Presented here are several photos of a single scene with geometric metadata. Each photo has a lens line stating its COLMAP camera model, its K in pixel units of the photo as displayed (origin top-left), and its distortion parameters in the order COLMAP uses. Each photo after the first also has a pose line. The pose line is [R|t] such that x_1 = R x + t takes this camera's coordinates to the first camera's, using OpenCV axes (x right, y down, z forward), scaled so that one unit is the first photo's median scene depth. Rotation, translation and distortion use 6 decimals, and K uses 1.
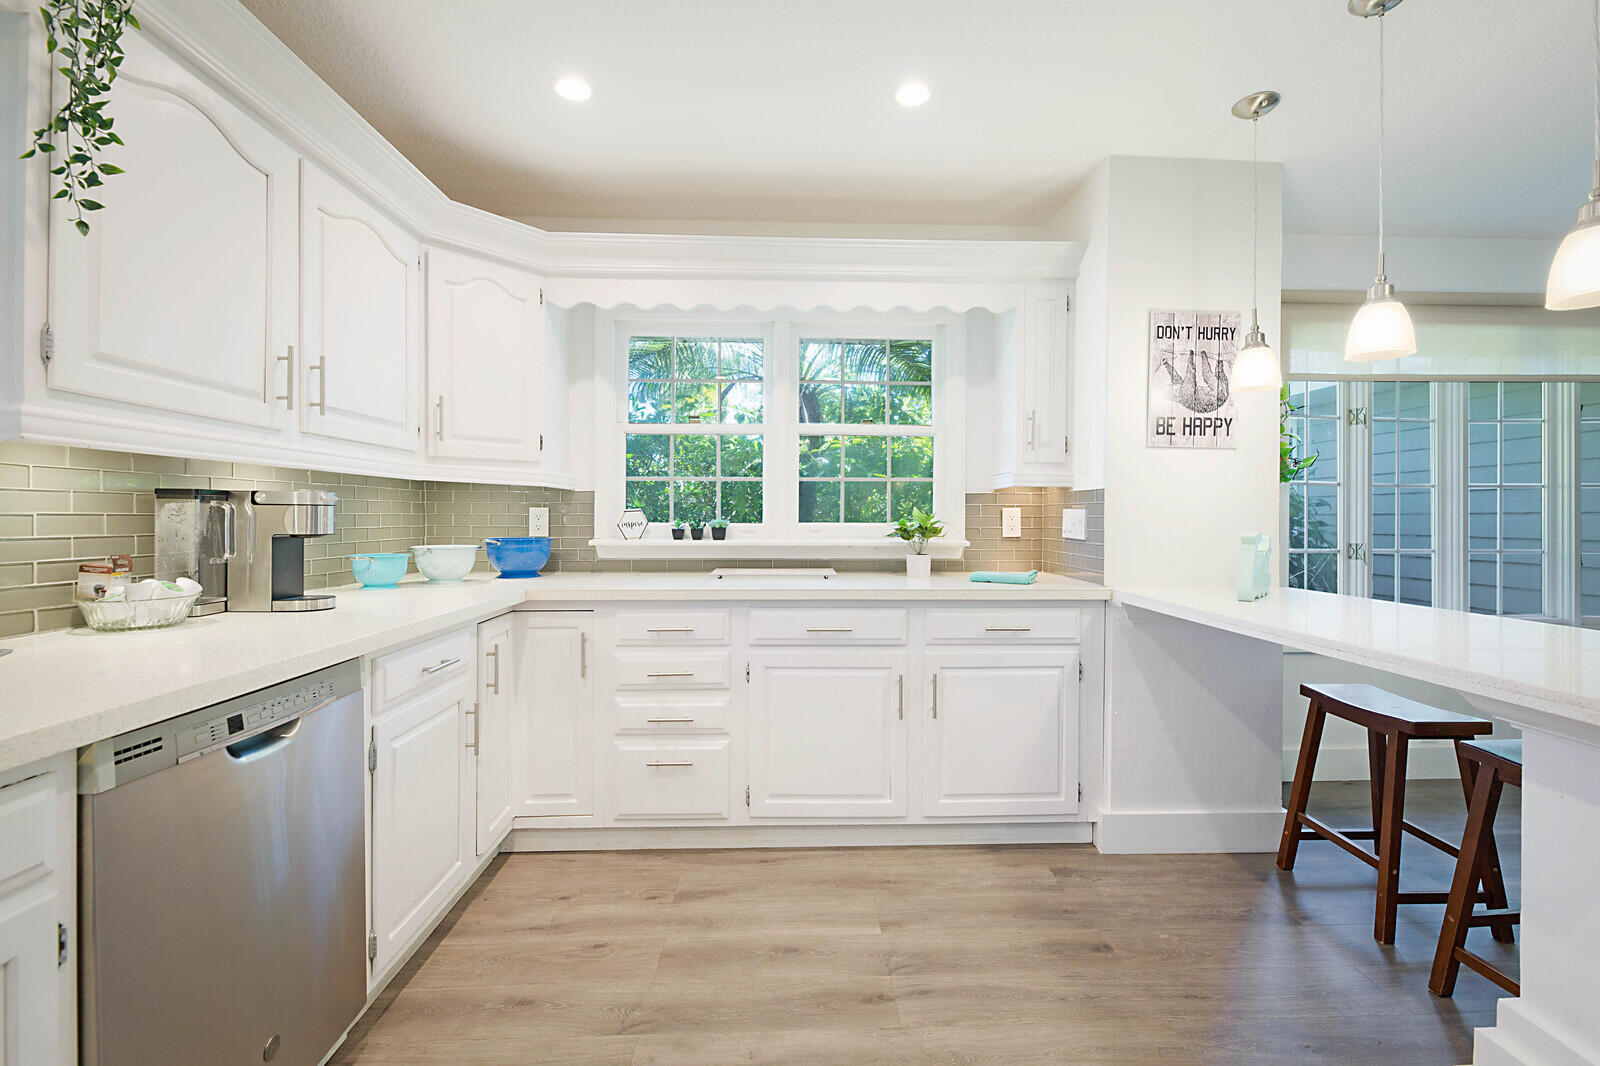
lens RADIAL K [[702.8, 0, 816.5], [0, 702.8, 521.2], [0, 0, 1]] dist [0.000171, -0.000323]
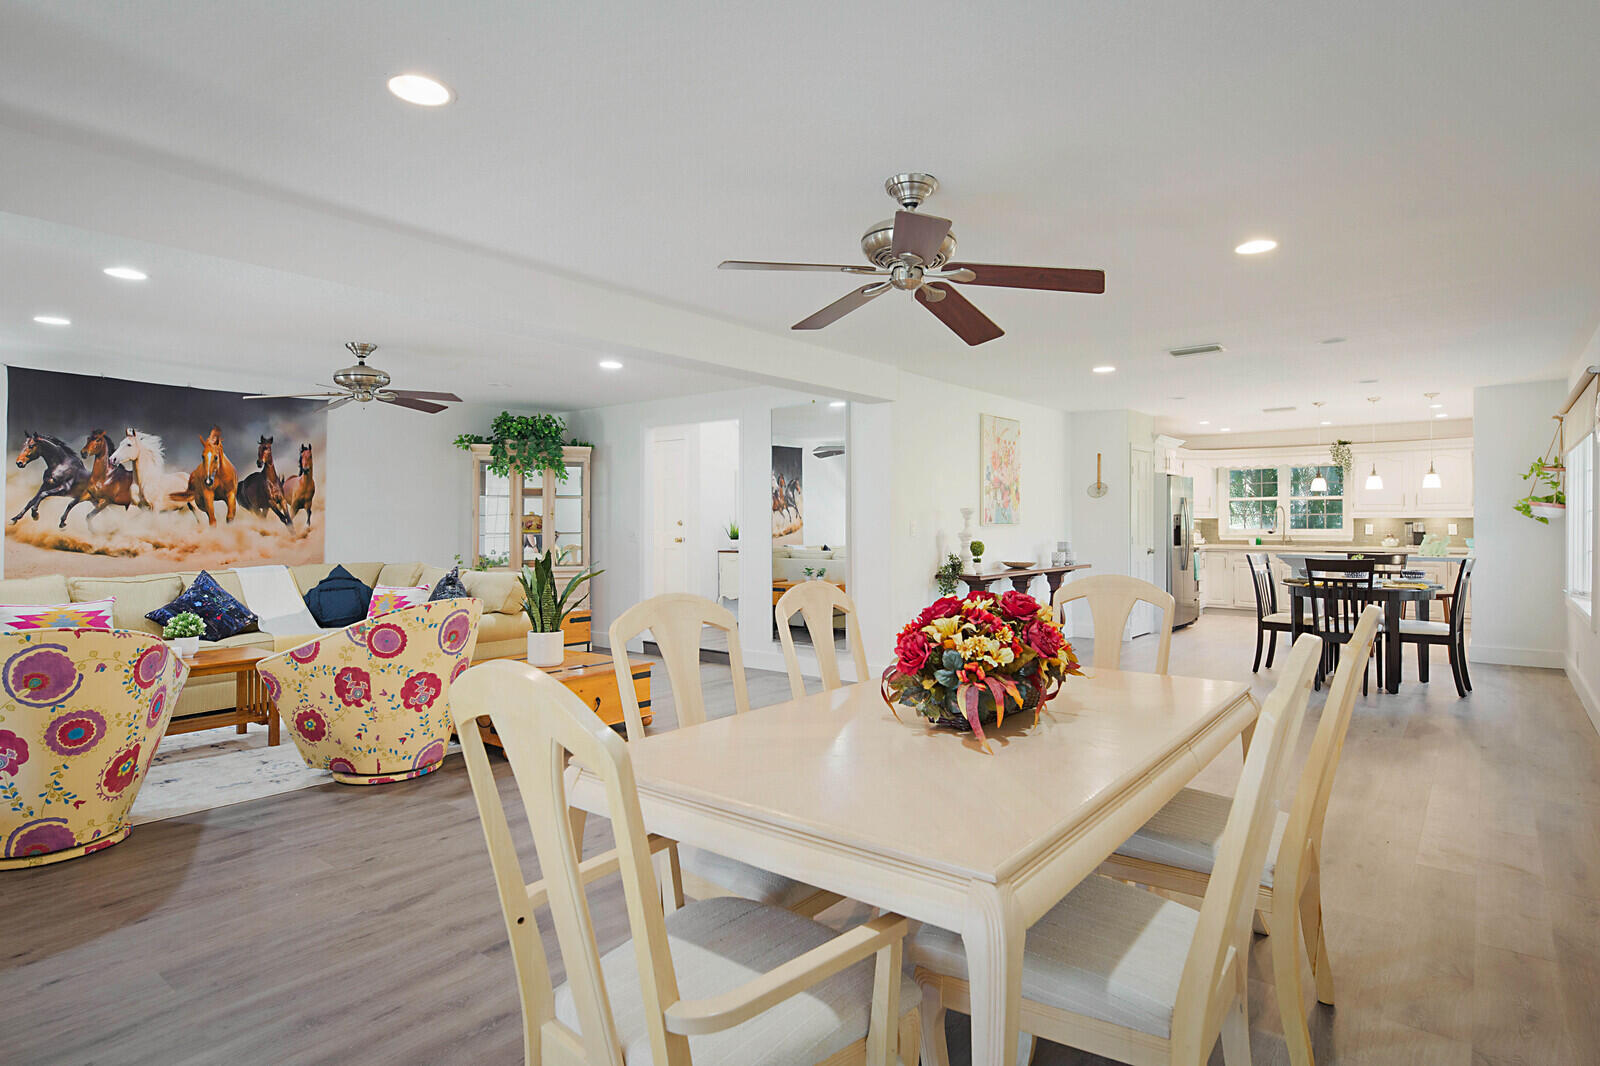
lens RADIAL K [[842.9, 0, 809.8], [0, 842.9, 519.7], [0, 0, 1]] dist [0.005303, -0.000575]
pose [[-0.647988, -0.004612, -0.761637, 4.537592], [-0.003051, 0.999989, -0.003459, -0.020473], [0.761645, 0.000082, -0.647995, 1.149880]]
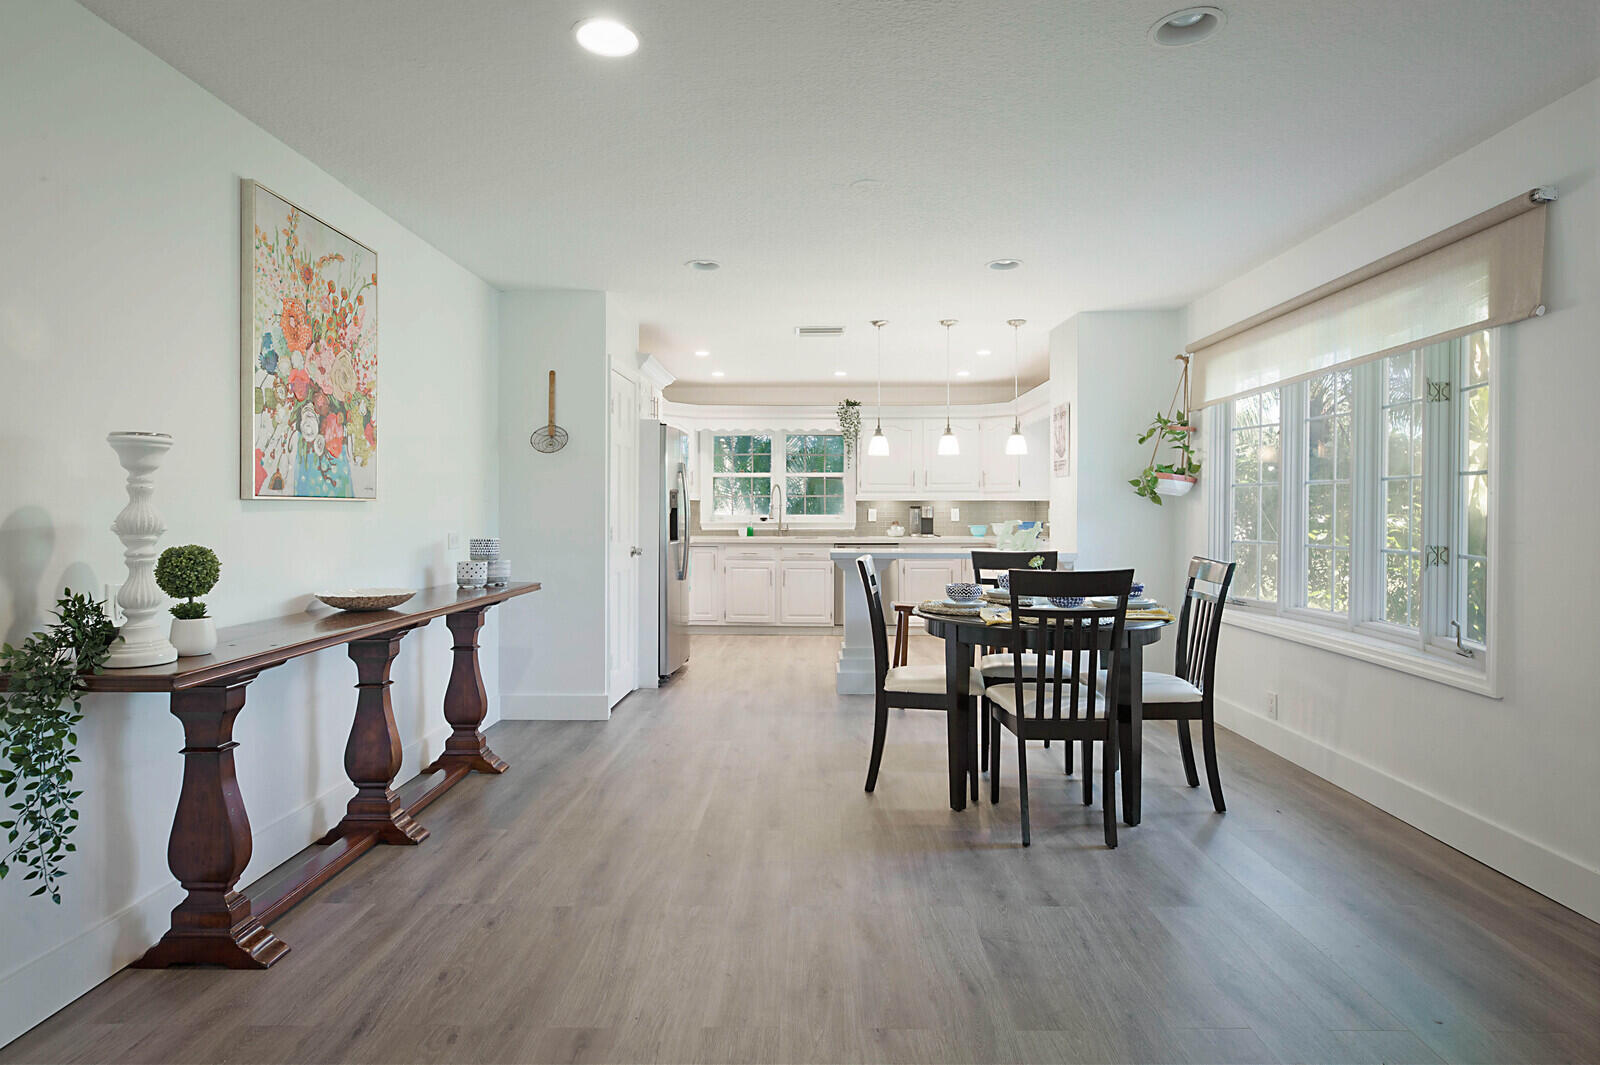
lens RADIAL K [[842.9, 0, 809.8], [0, 842.9, 519.2], [0, 0, 1]] dist [0.005303, -0.000575]
pose [[-0.041494, 0.004957, -0.999126, 2.861490], [-0.004143, 0.999978, 0.005133, 0.005393], [0.999130, 0.004353, -0.041473, 0.411544]]
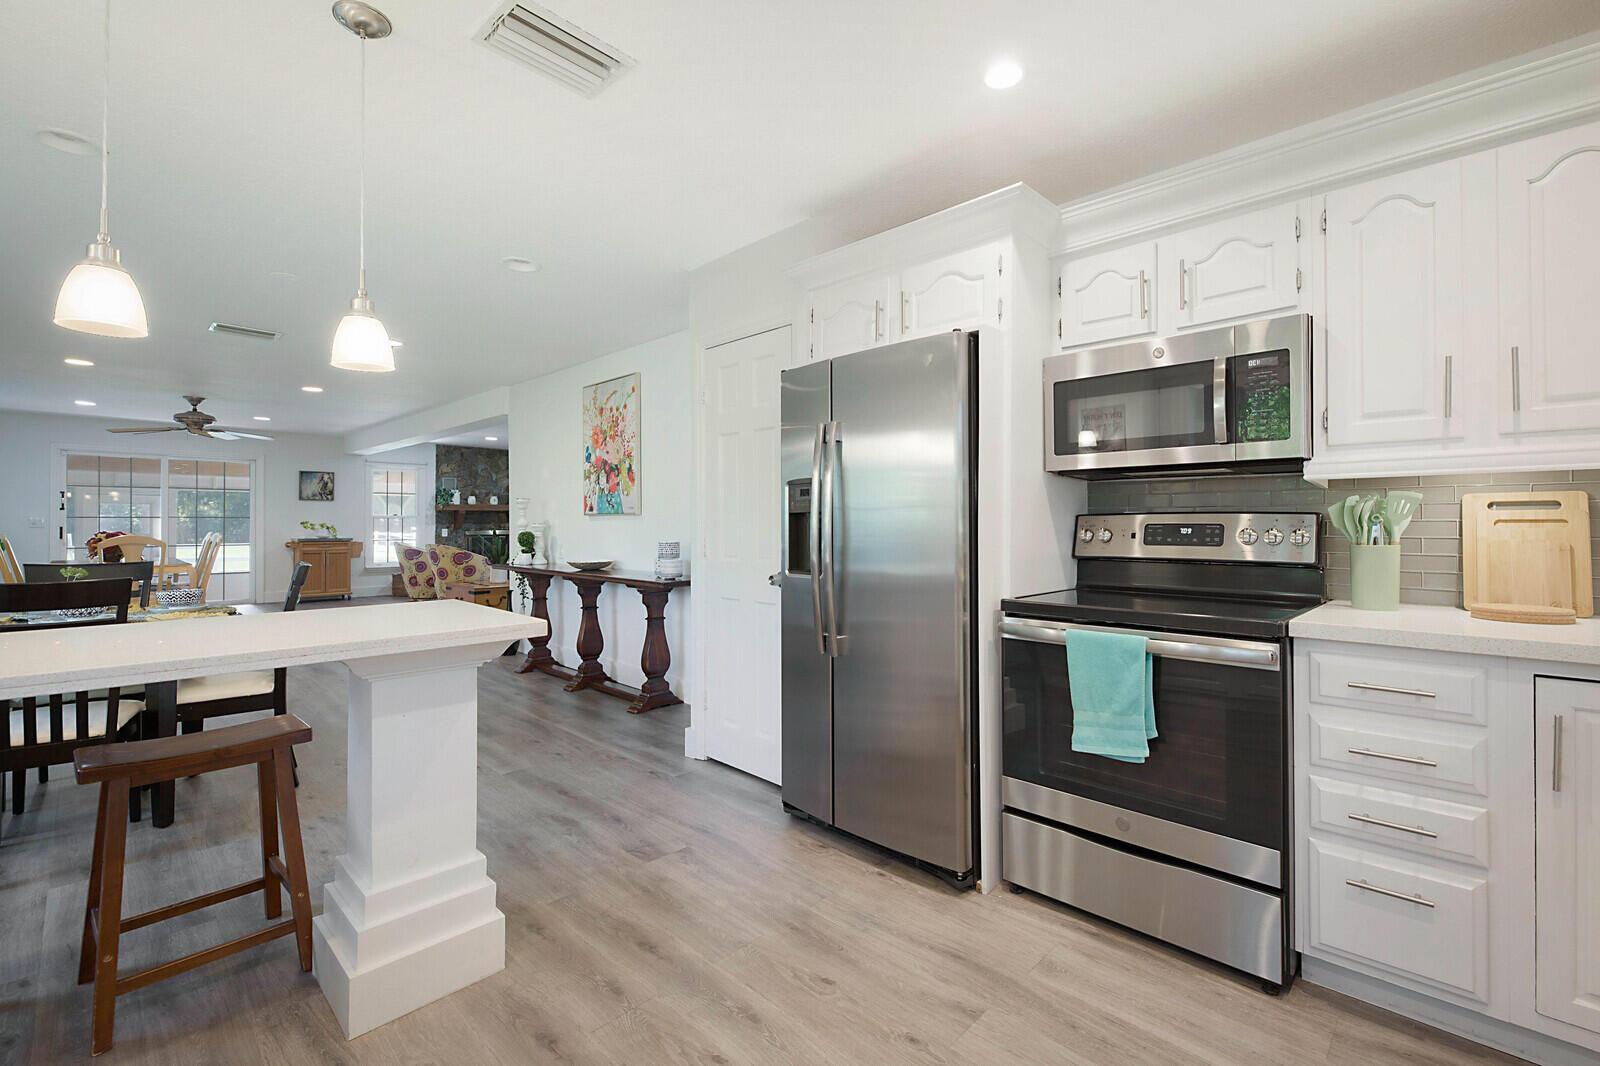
lens RADIAL K [[702.8, 0, 816.5], [0, 702.8, 521.2], [0, 0, 1]] dist [0.000171, -0.000323]
pose [[-0.695885, -0.002392, 0.718149, -0.272534], [0.000395, 0.999993, 0.003714, -0.002490], [-0.718153, 0.002868, -0.695880, 0.672074]]
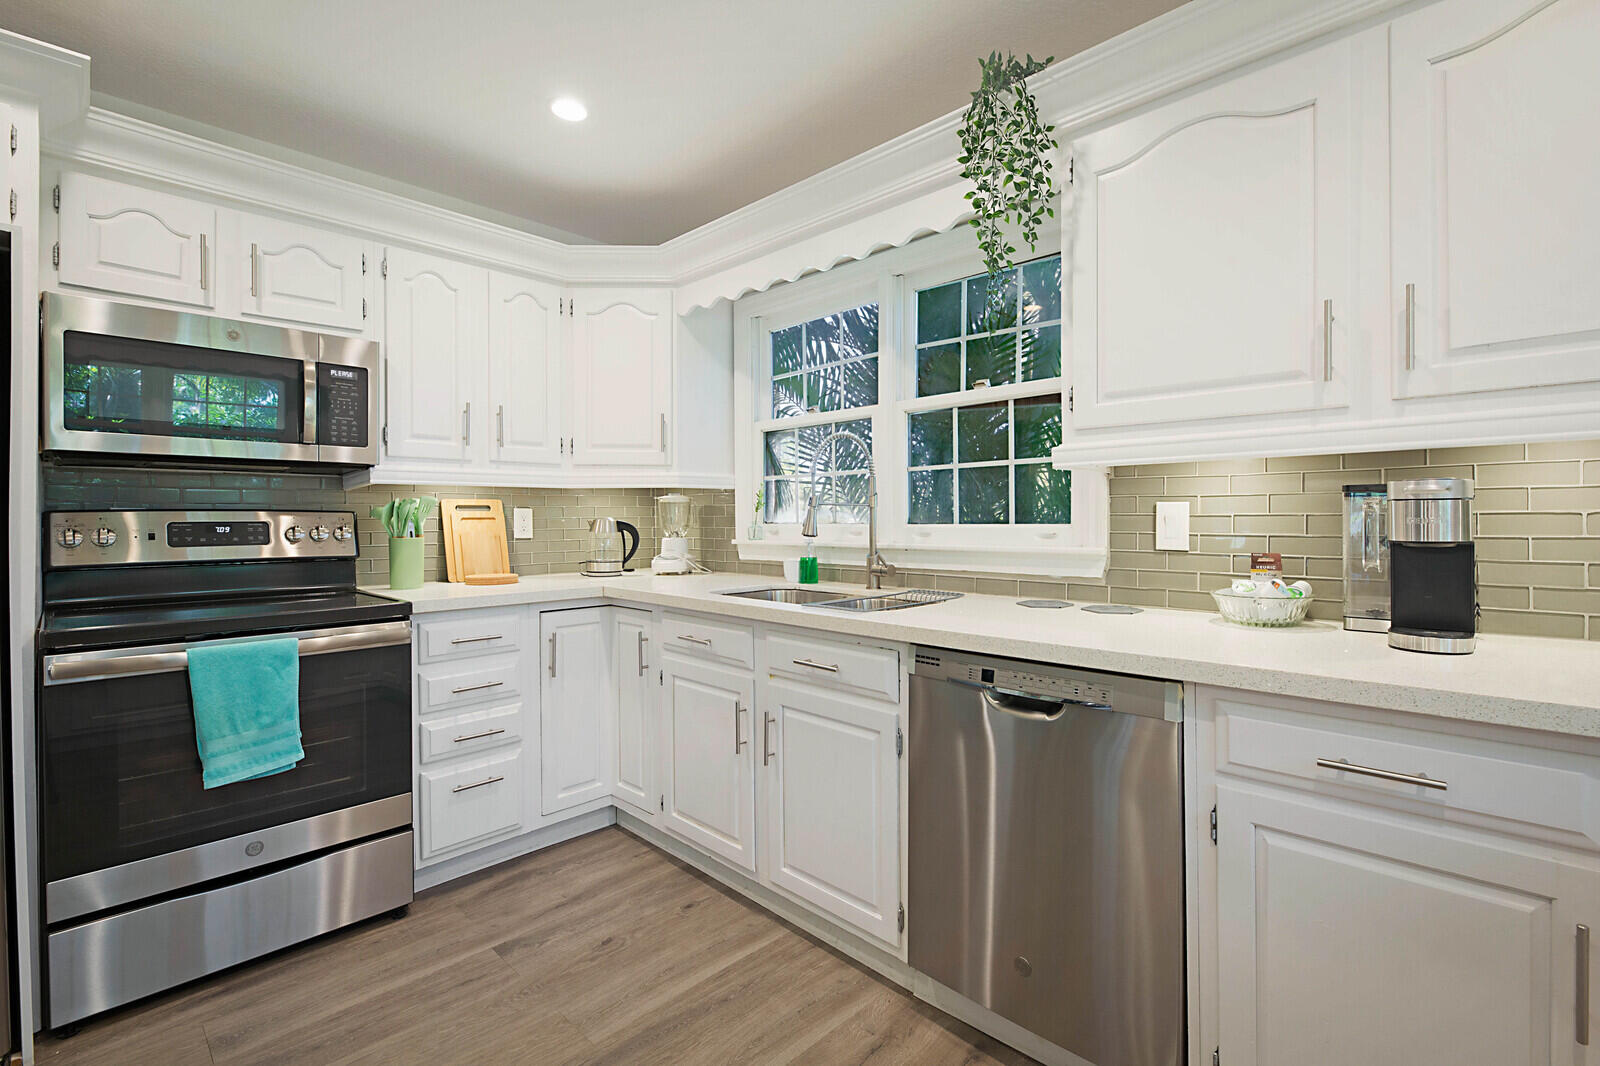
lens RADIAL K [[720.3, 0, 809.8], [0, 720.3, 521.7], [0, 0, 1]] dist [0.000542, 0.000068]
pose [[-0.723981, 0.002441, -0.689815, 0.156292], [-0.001965, 0.999982, 0.005601, -0.002008], [0.689817, 0.005411, -0.723964, 0.810446]]
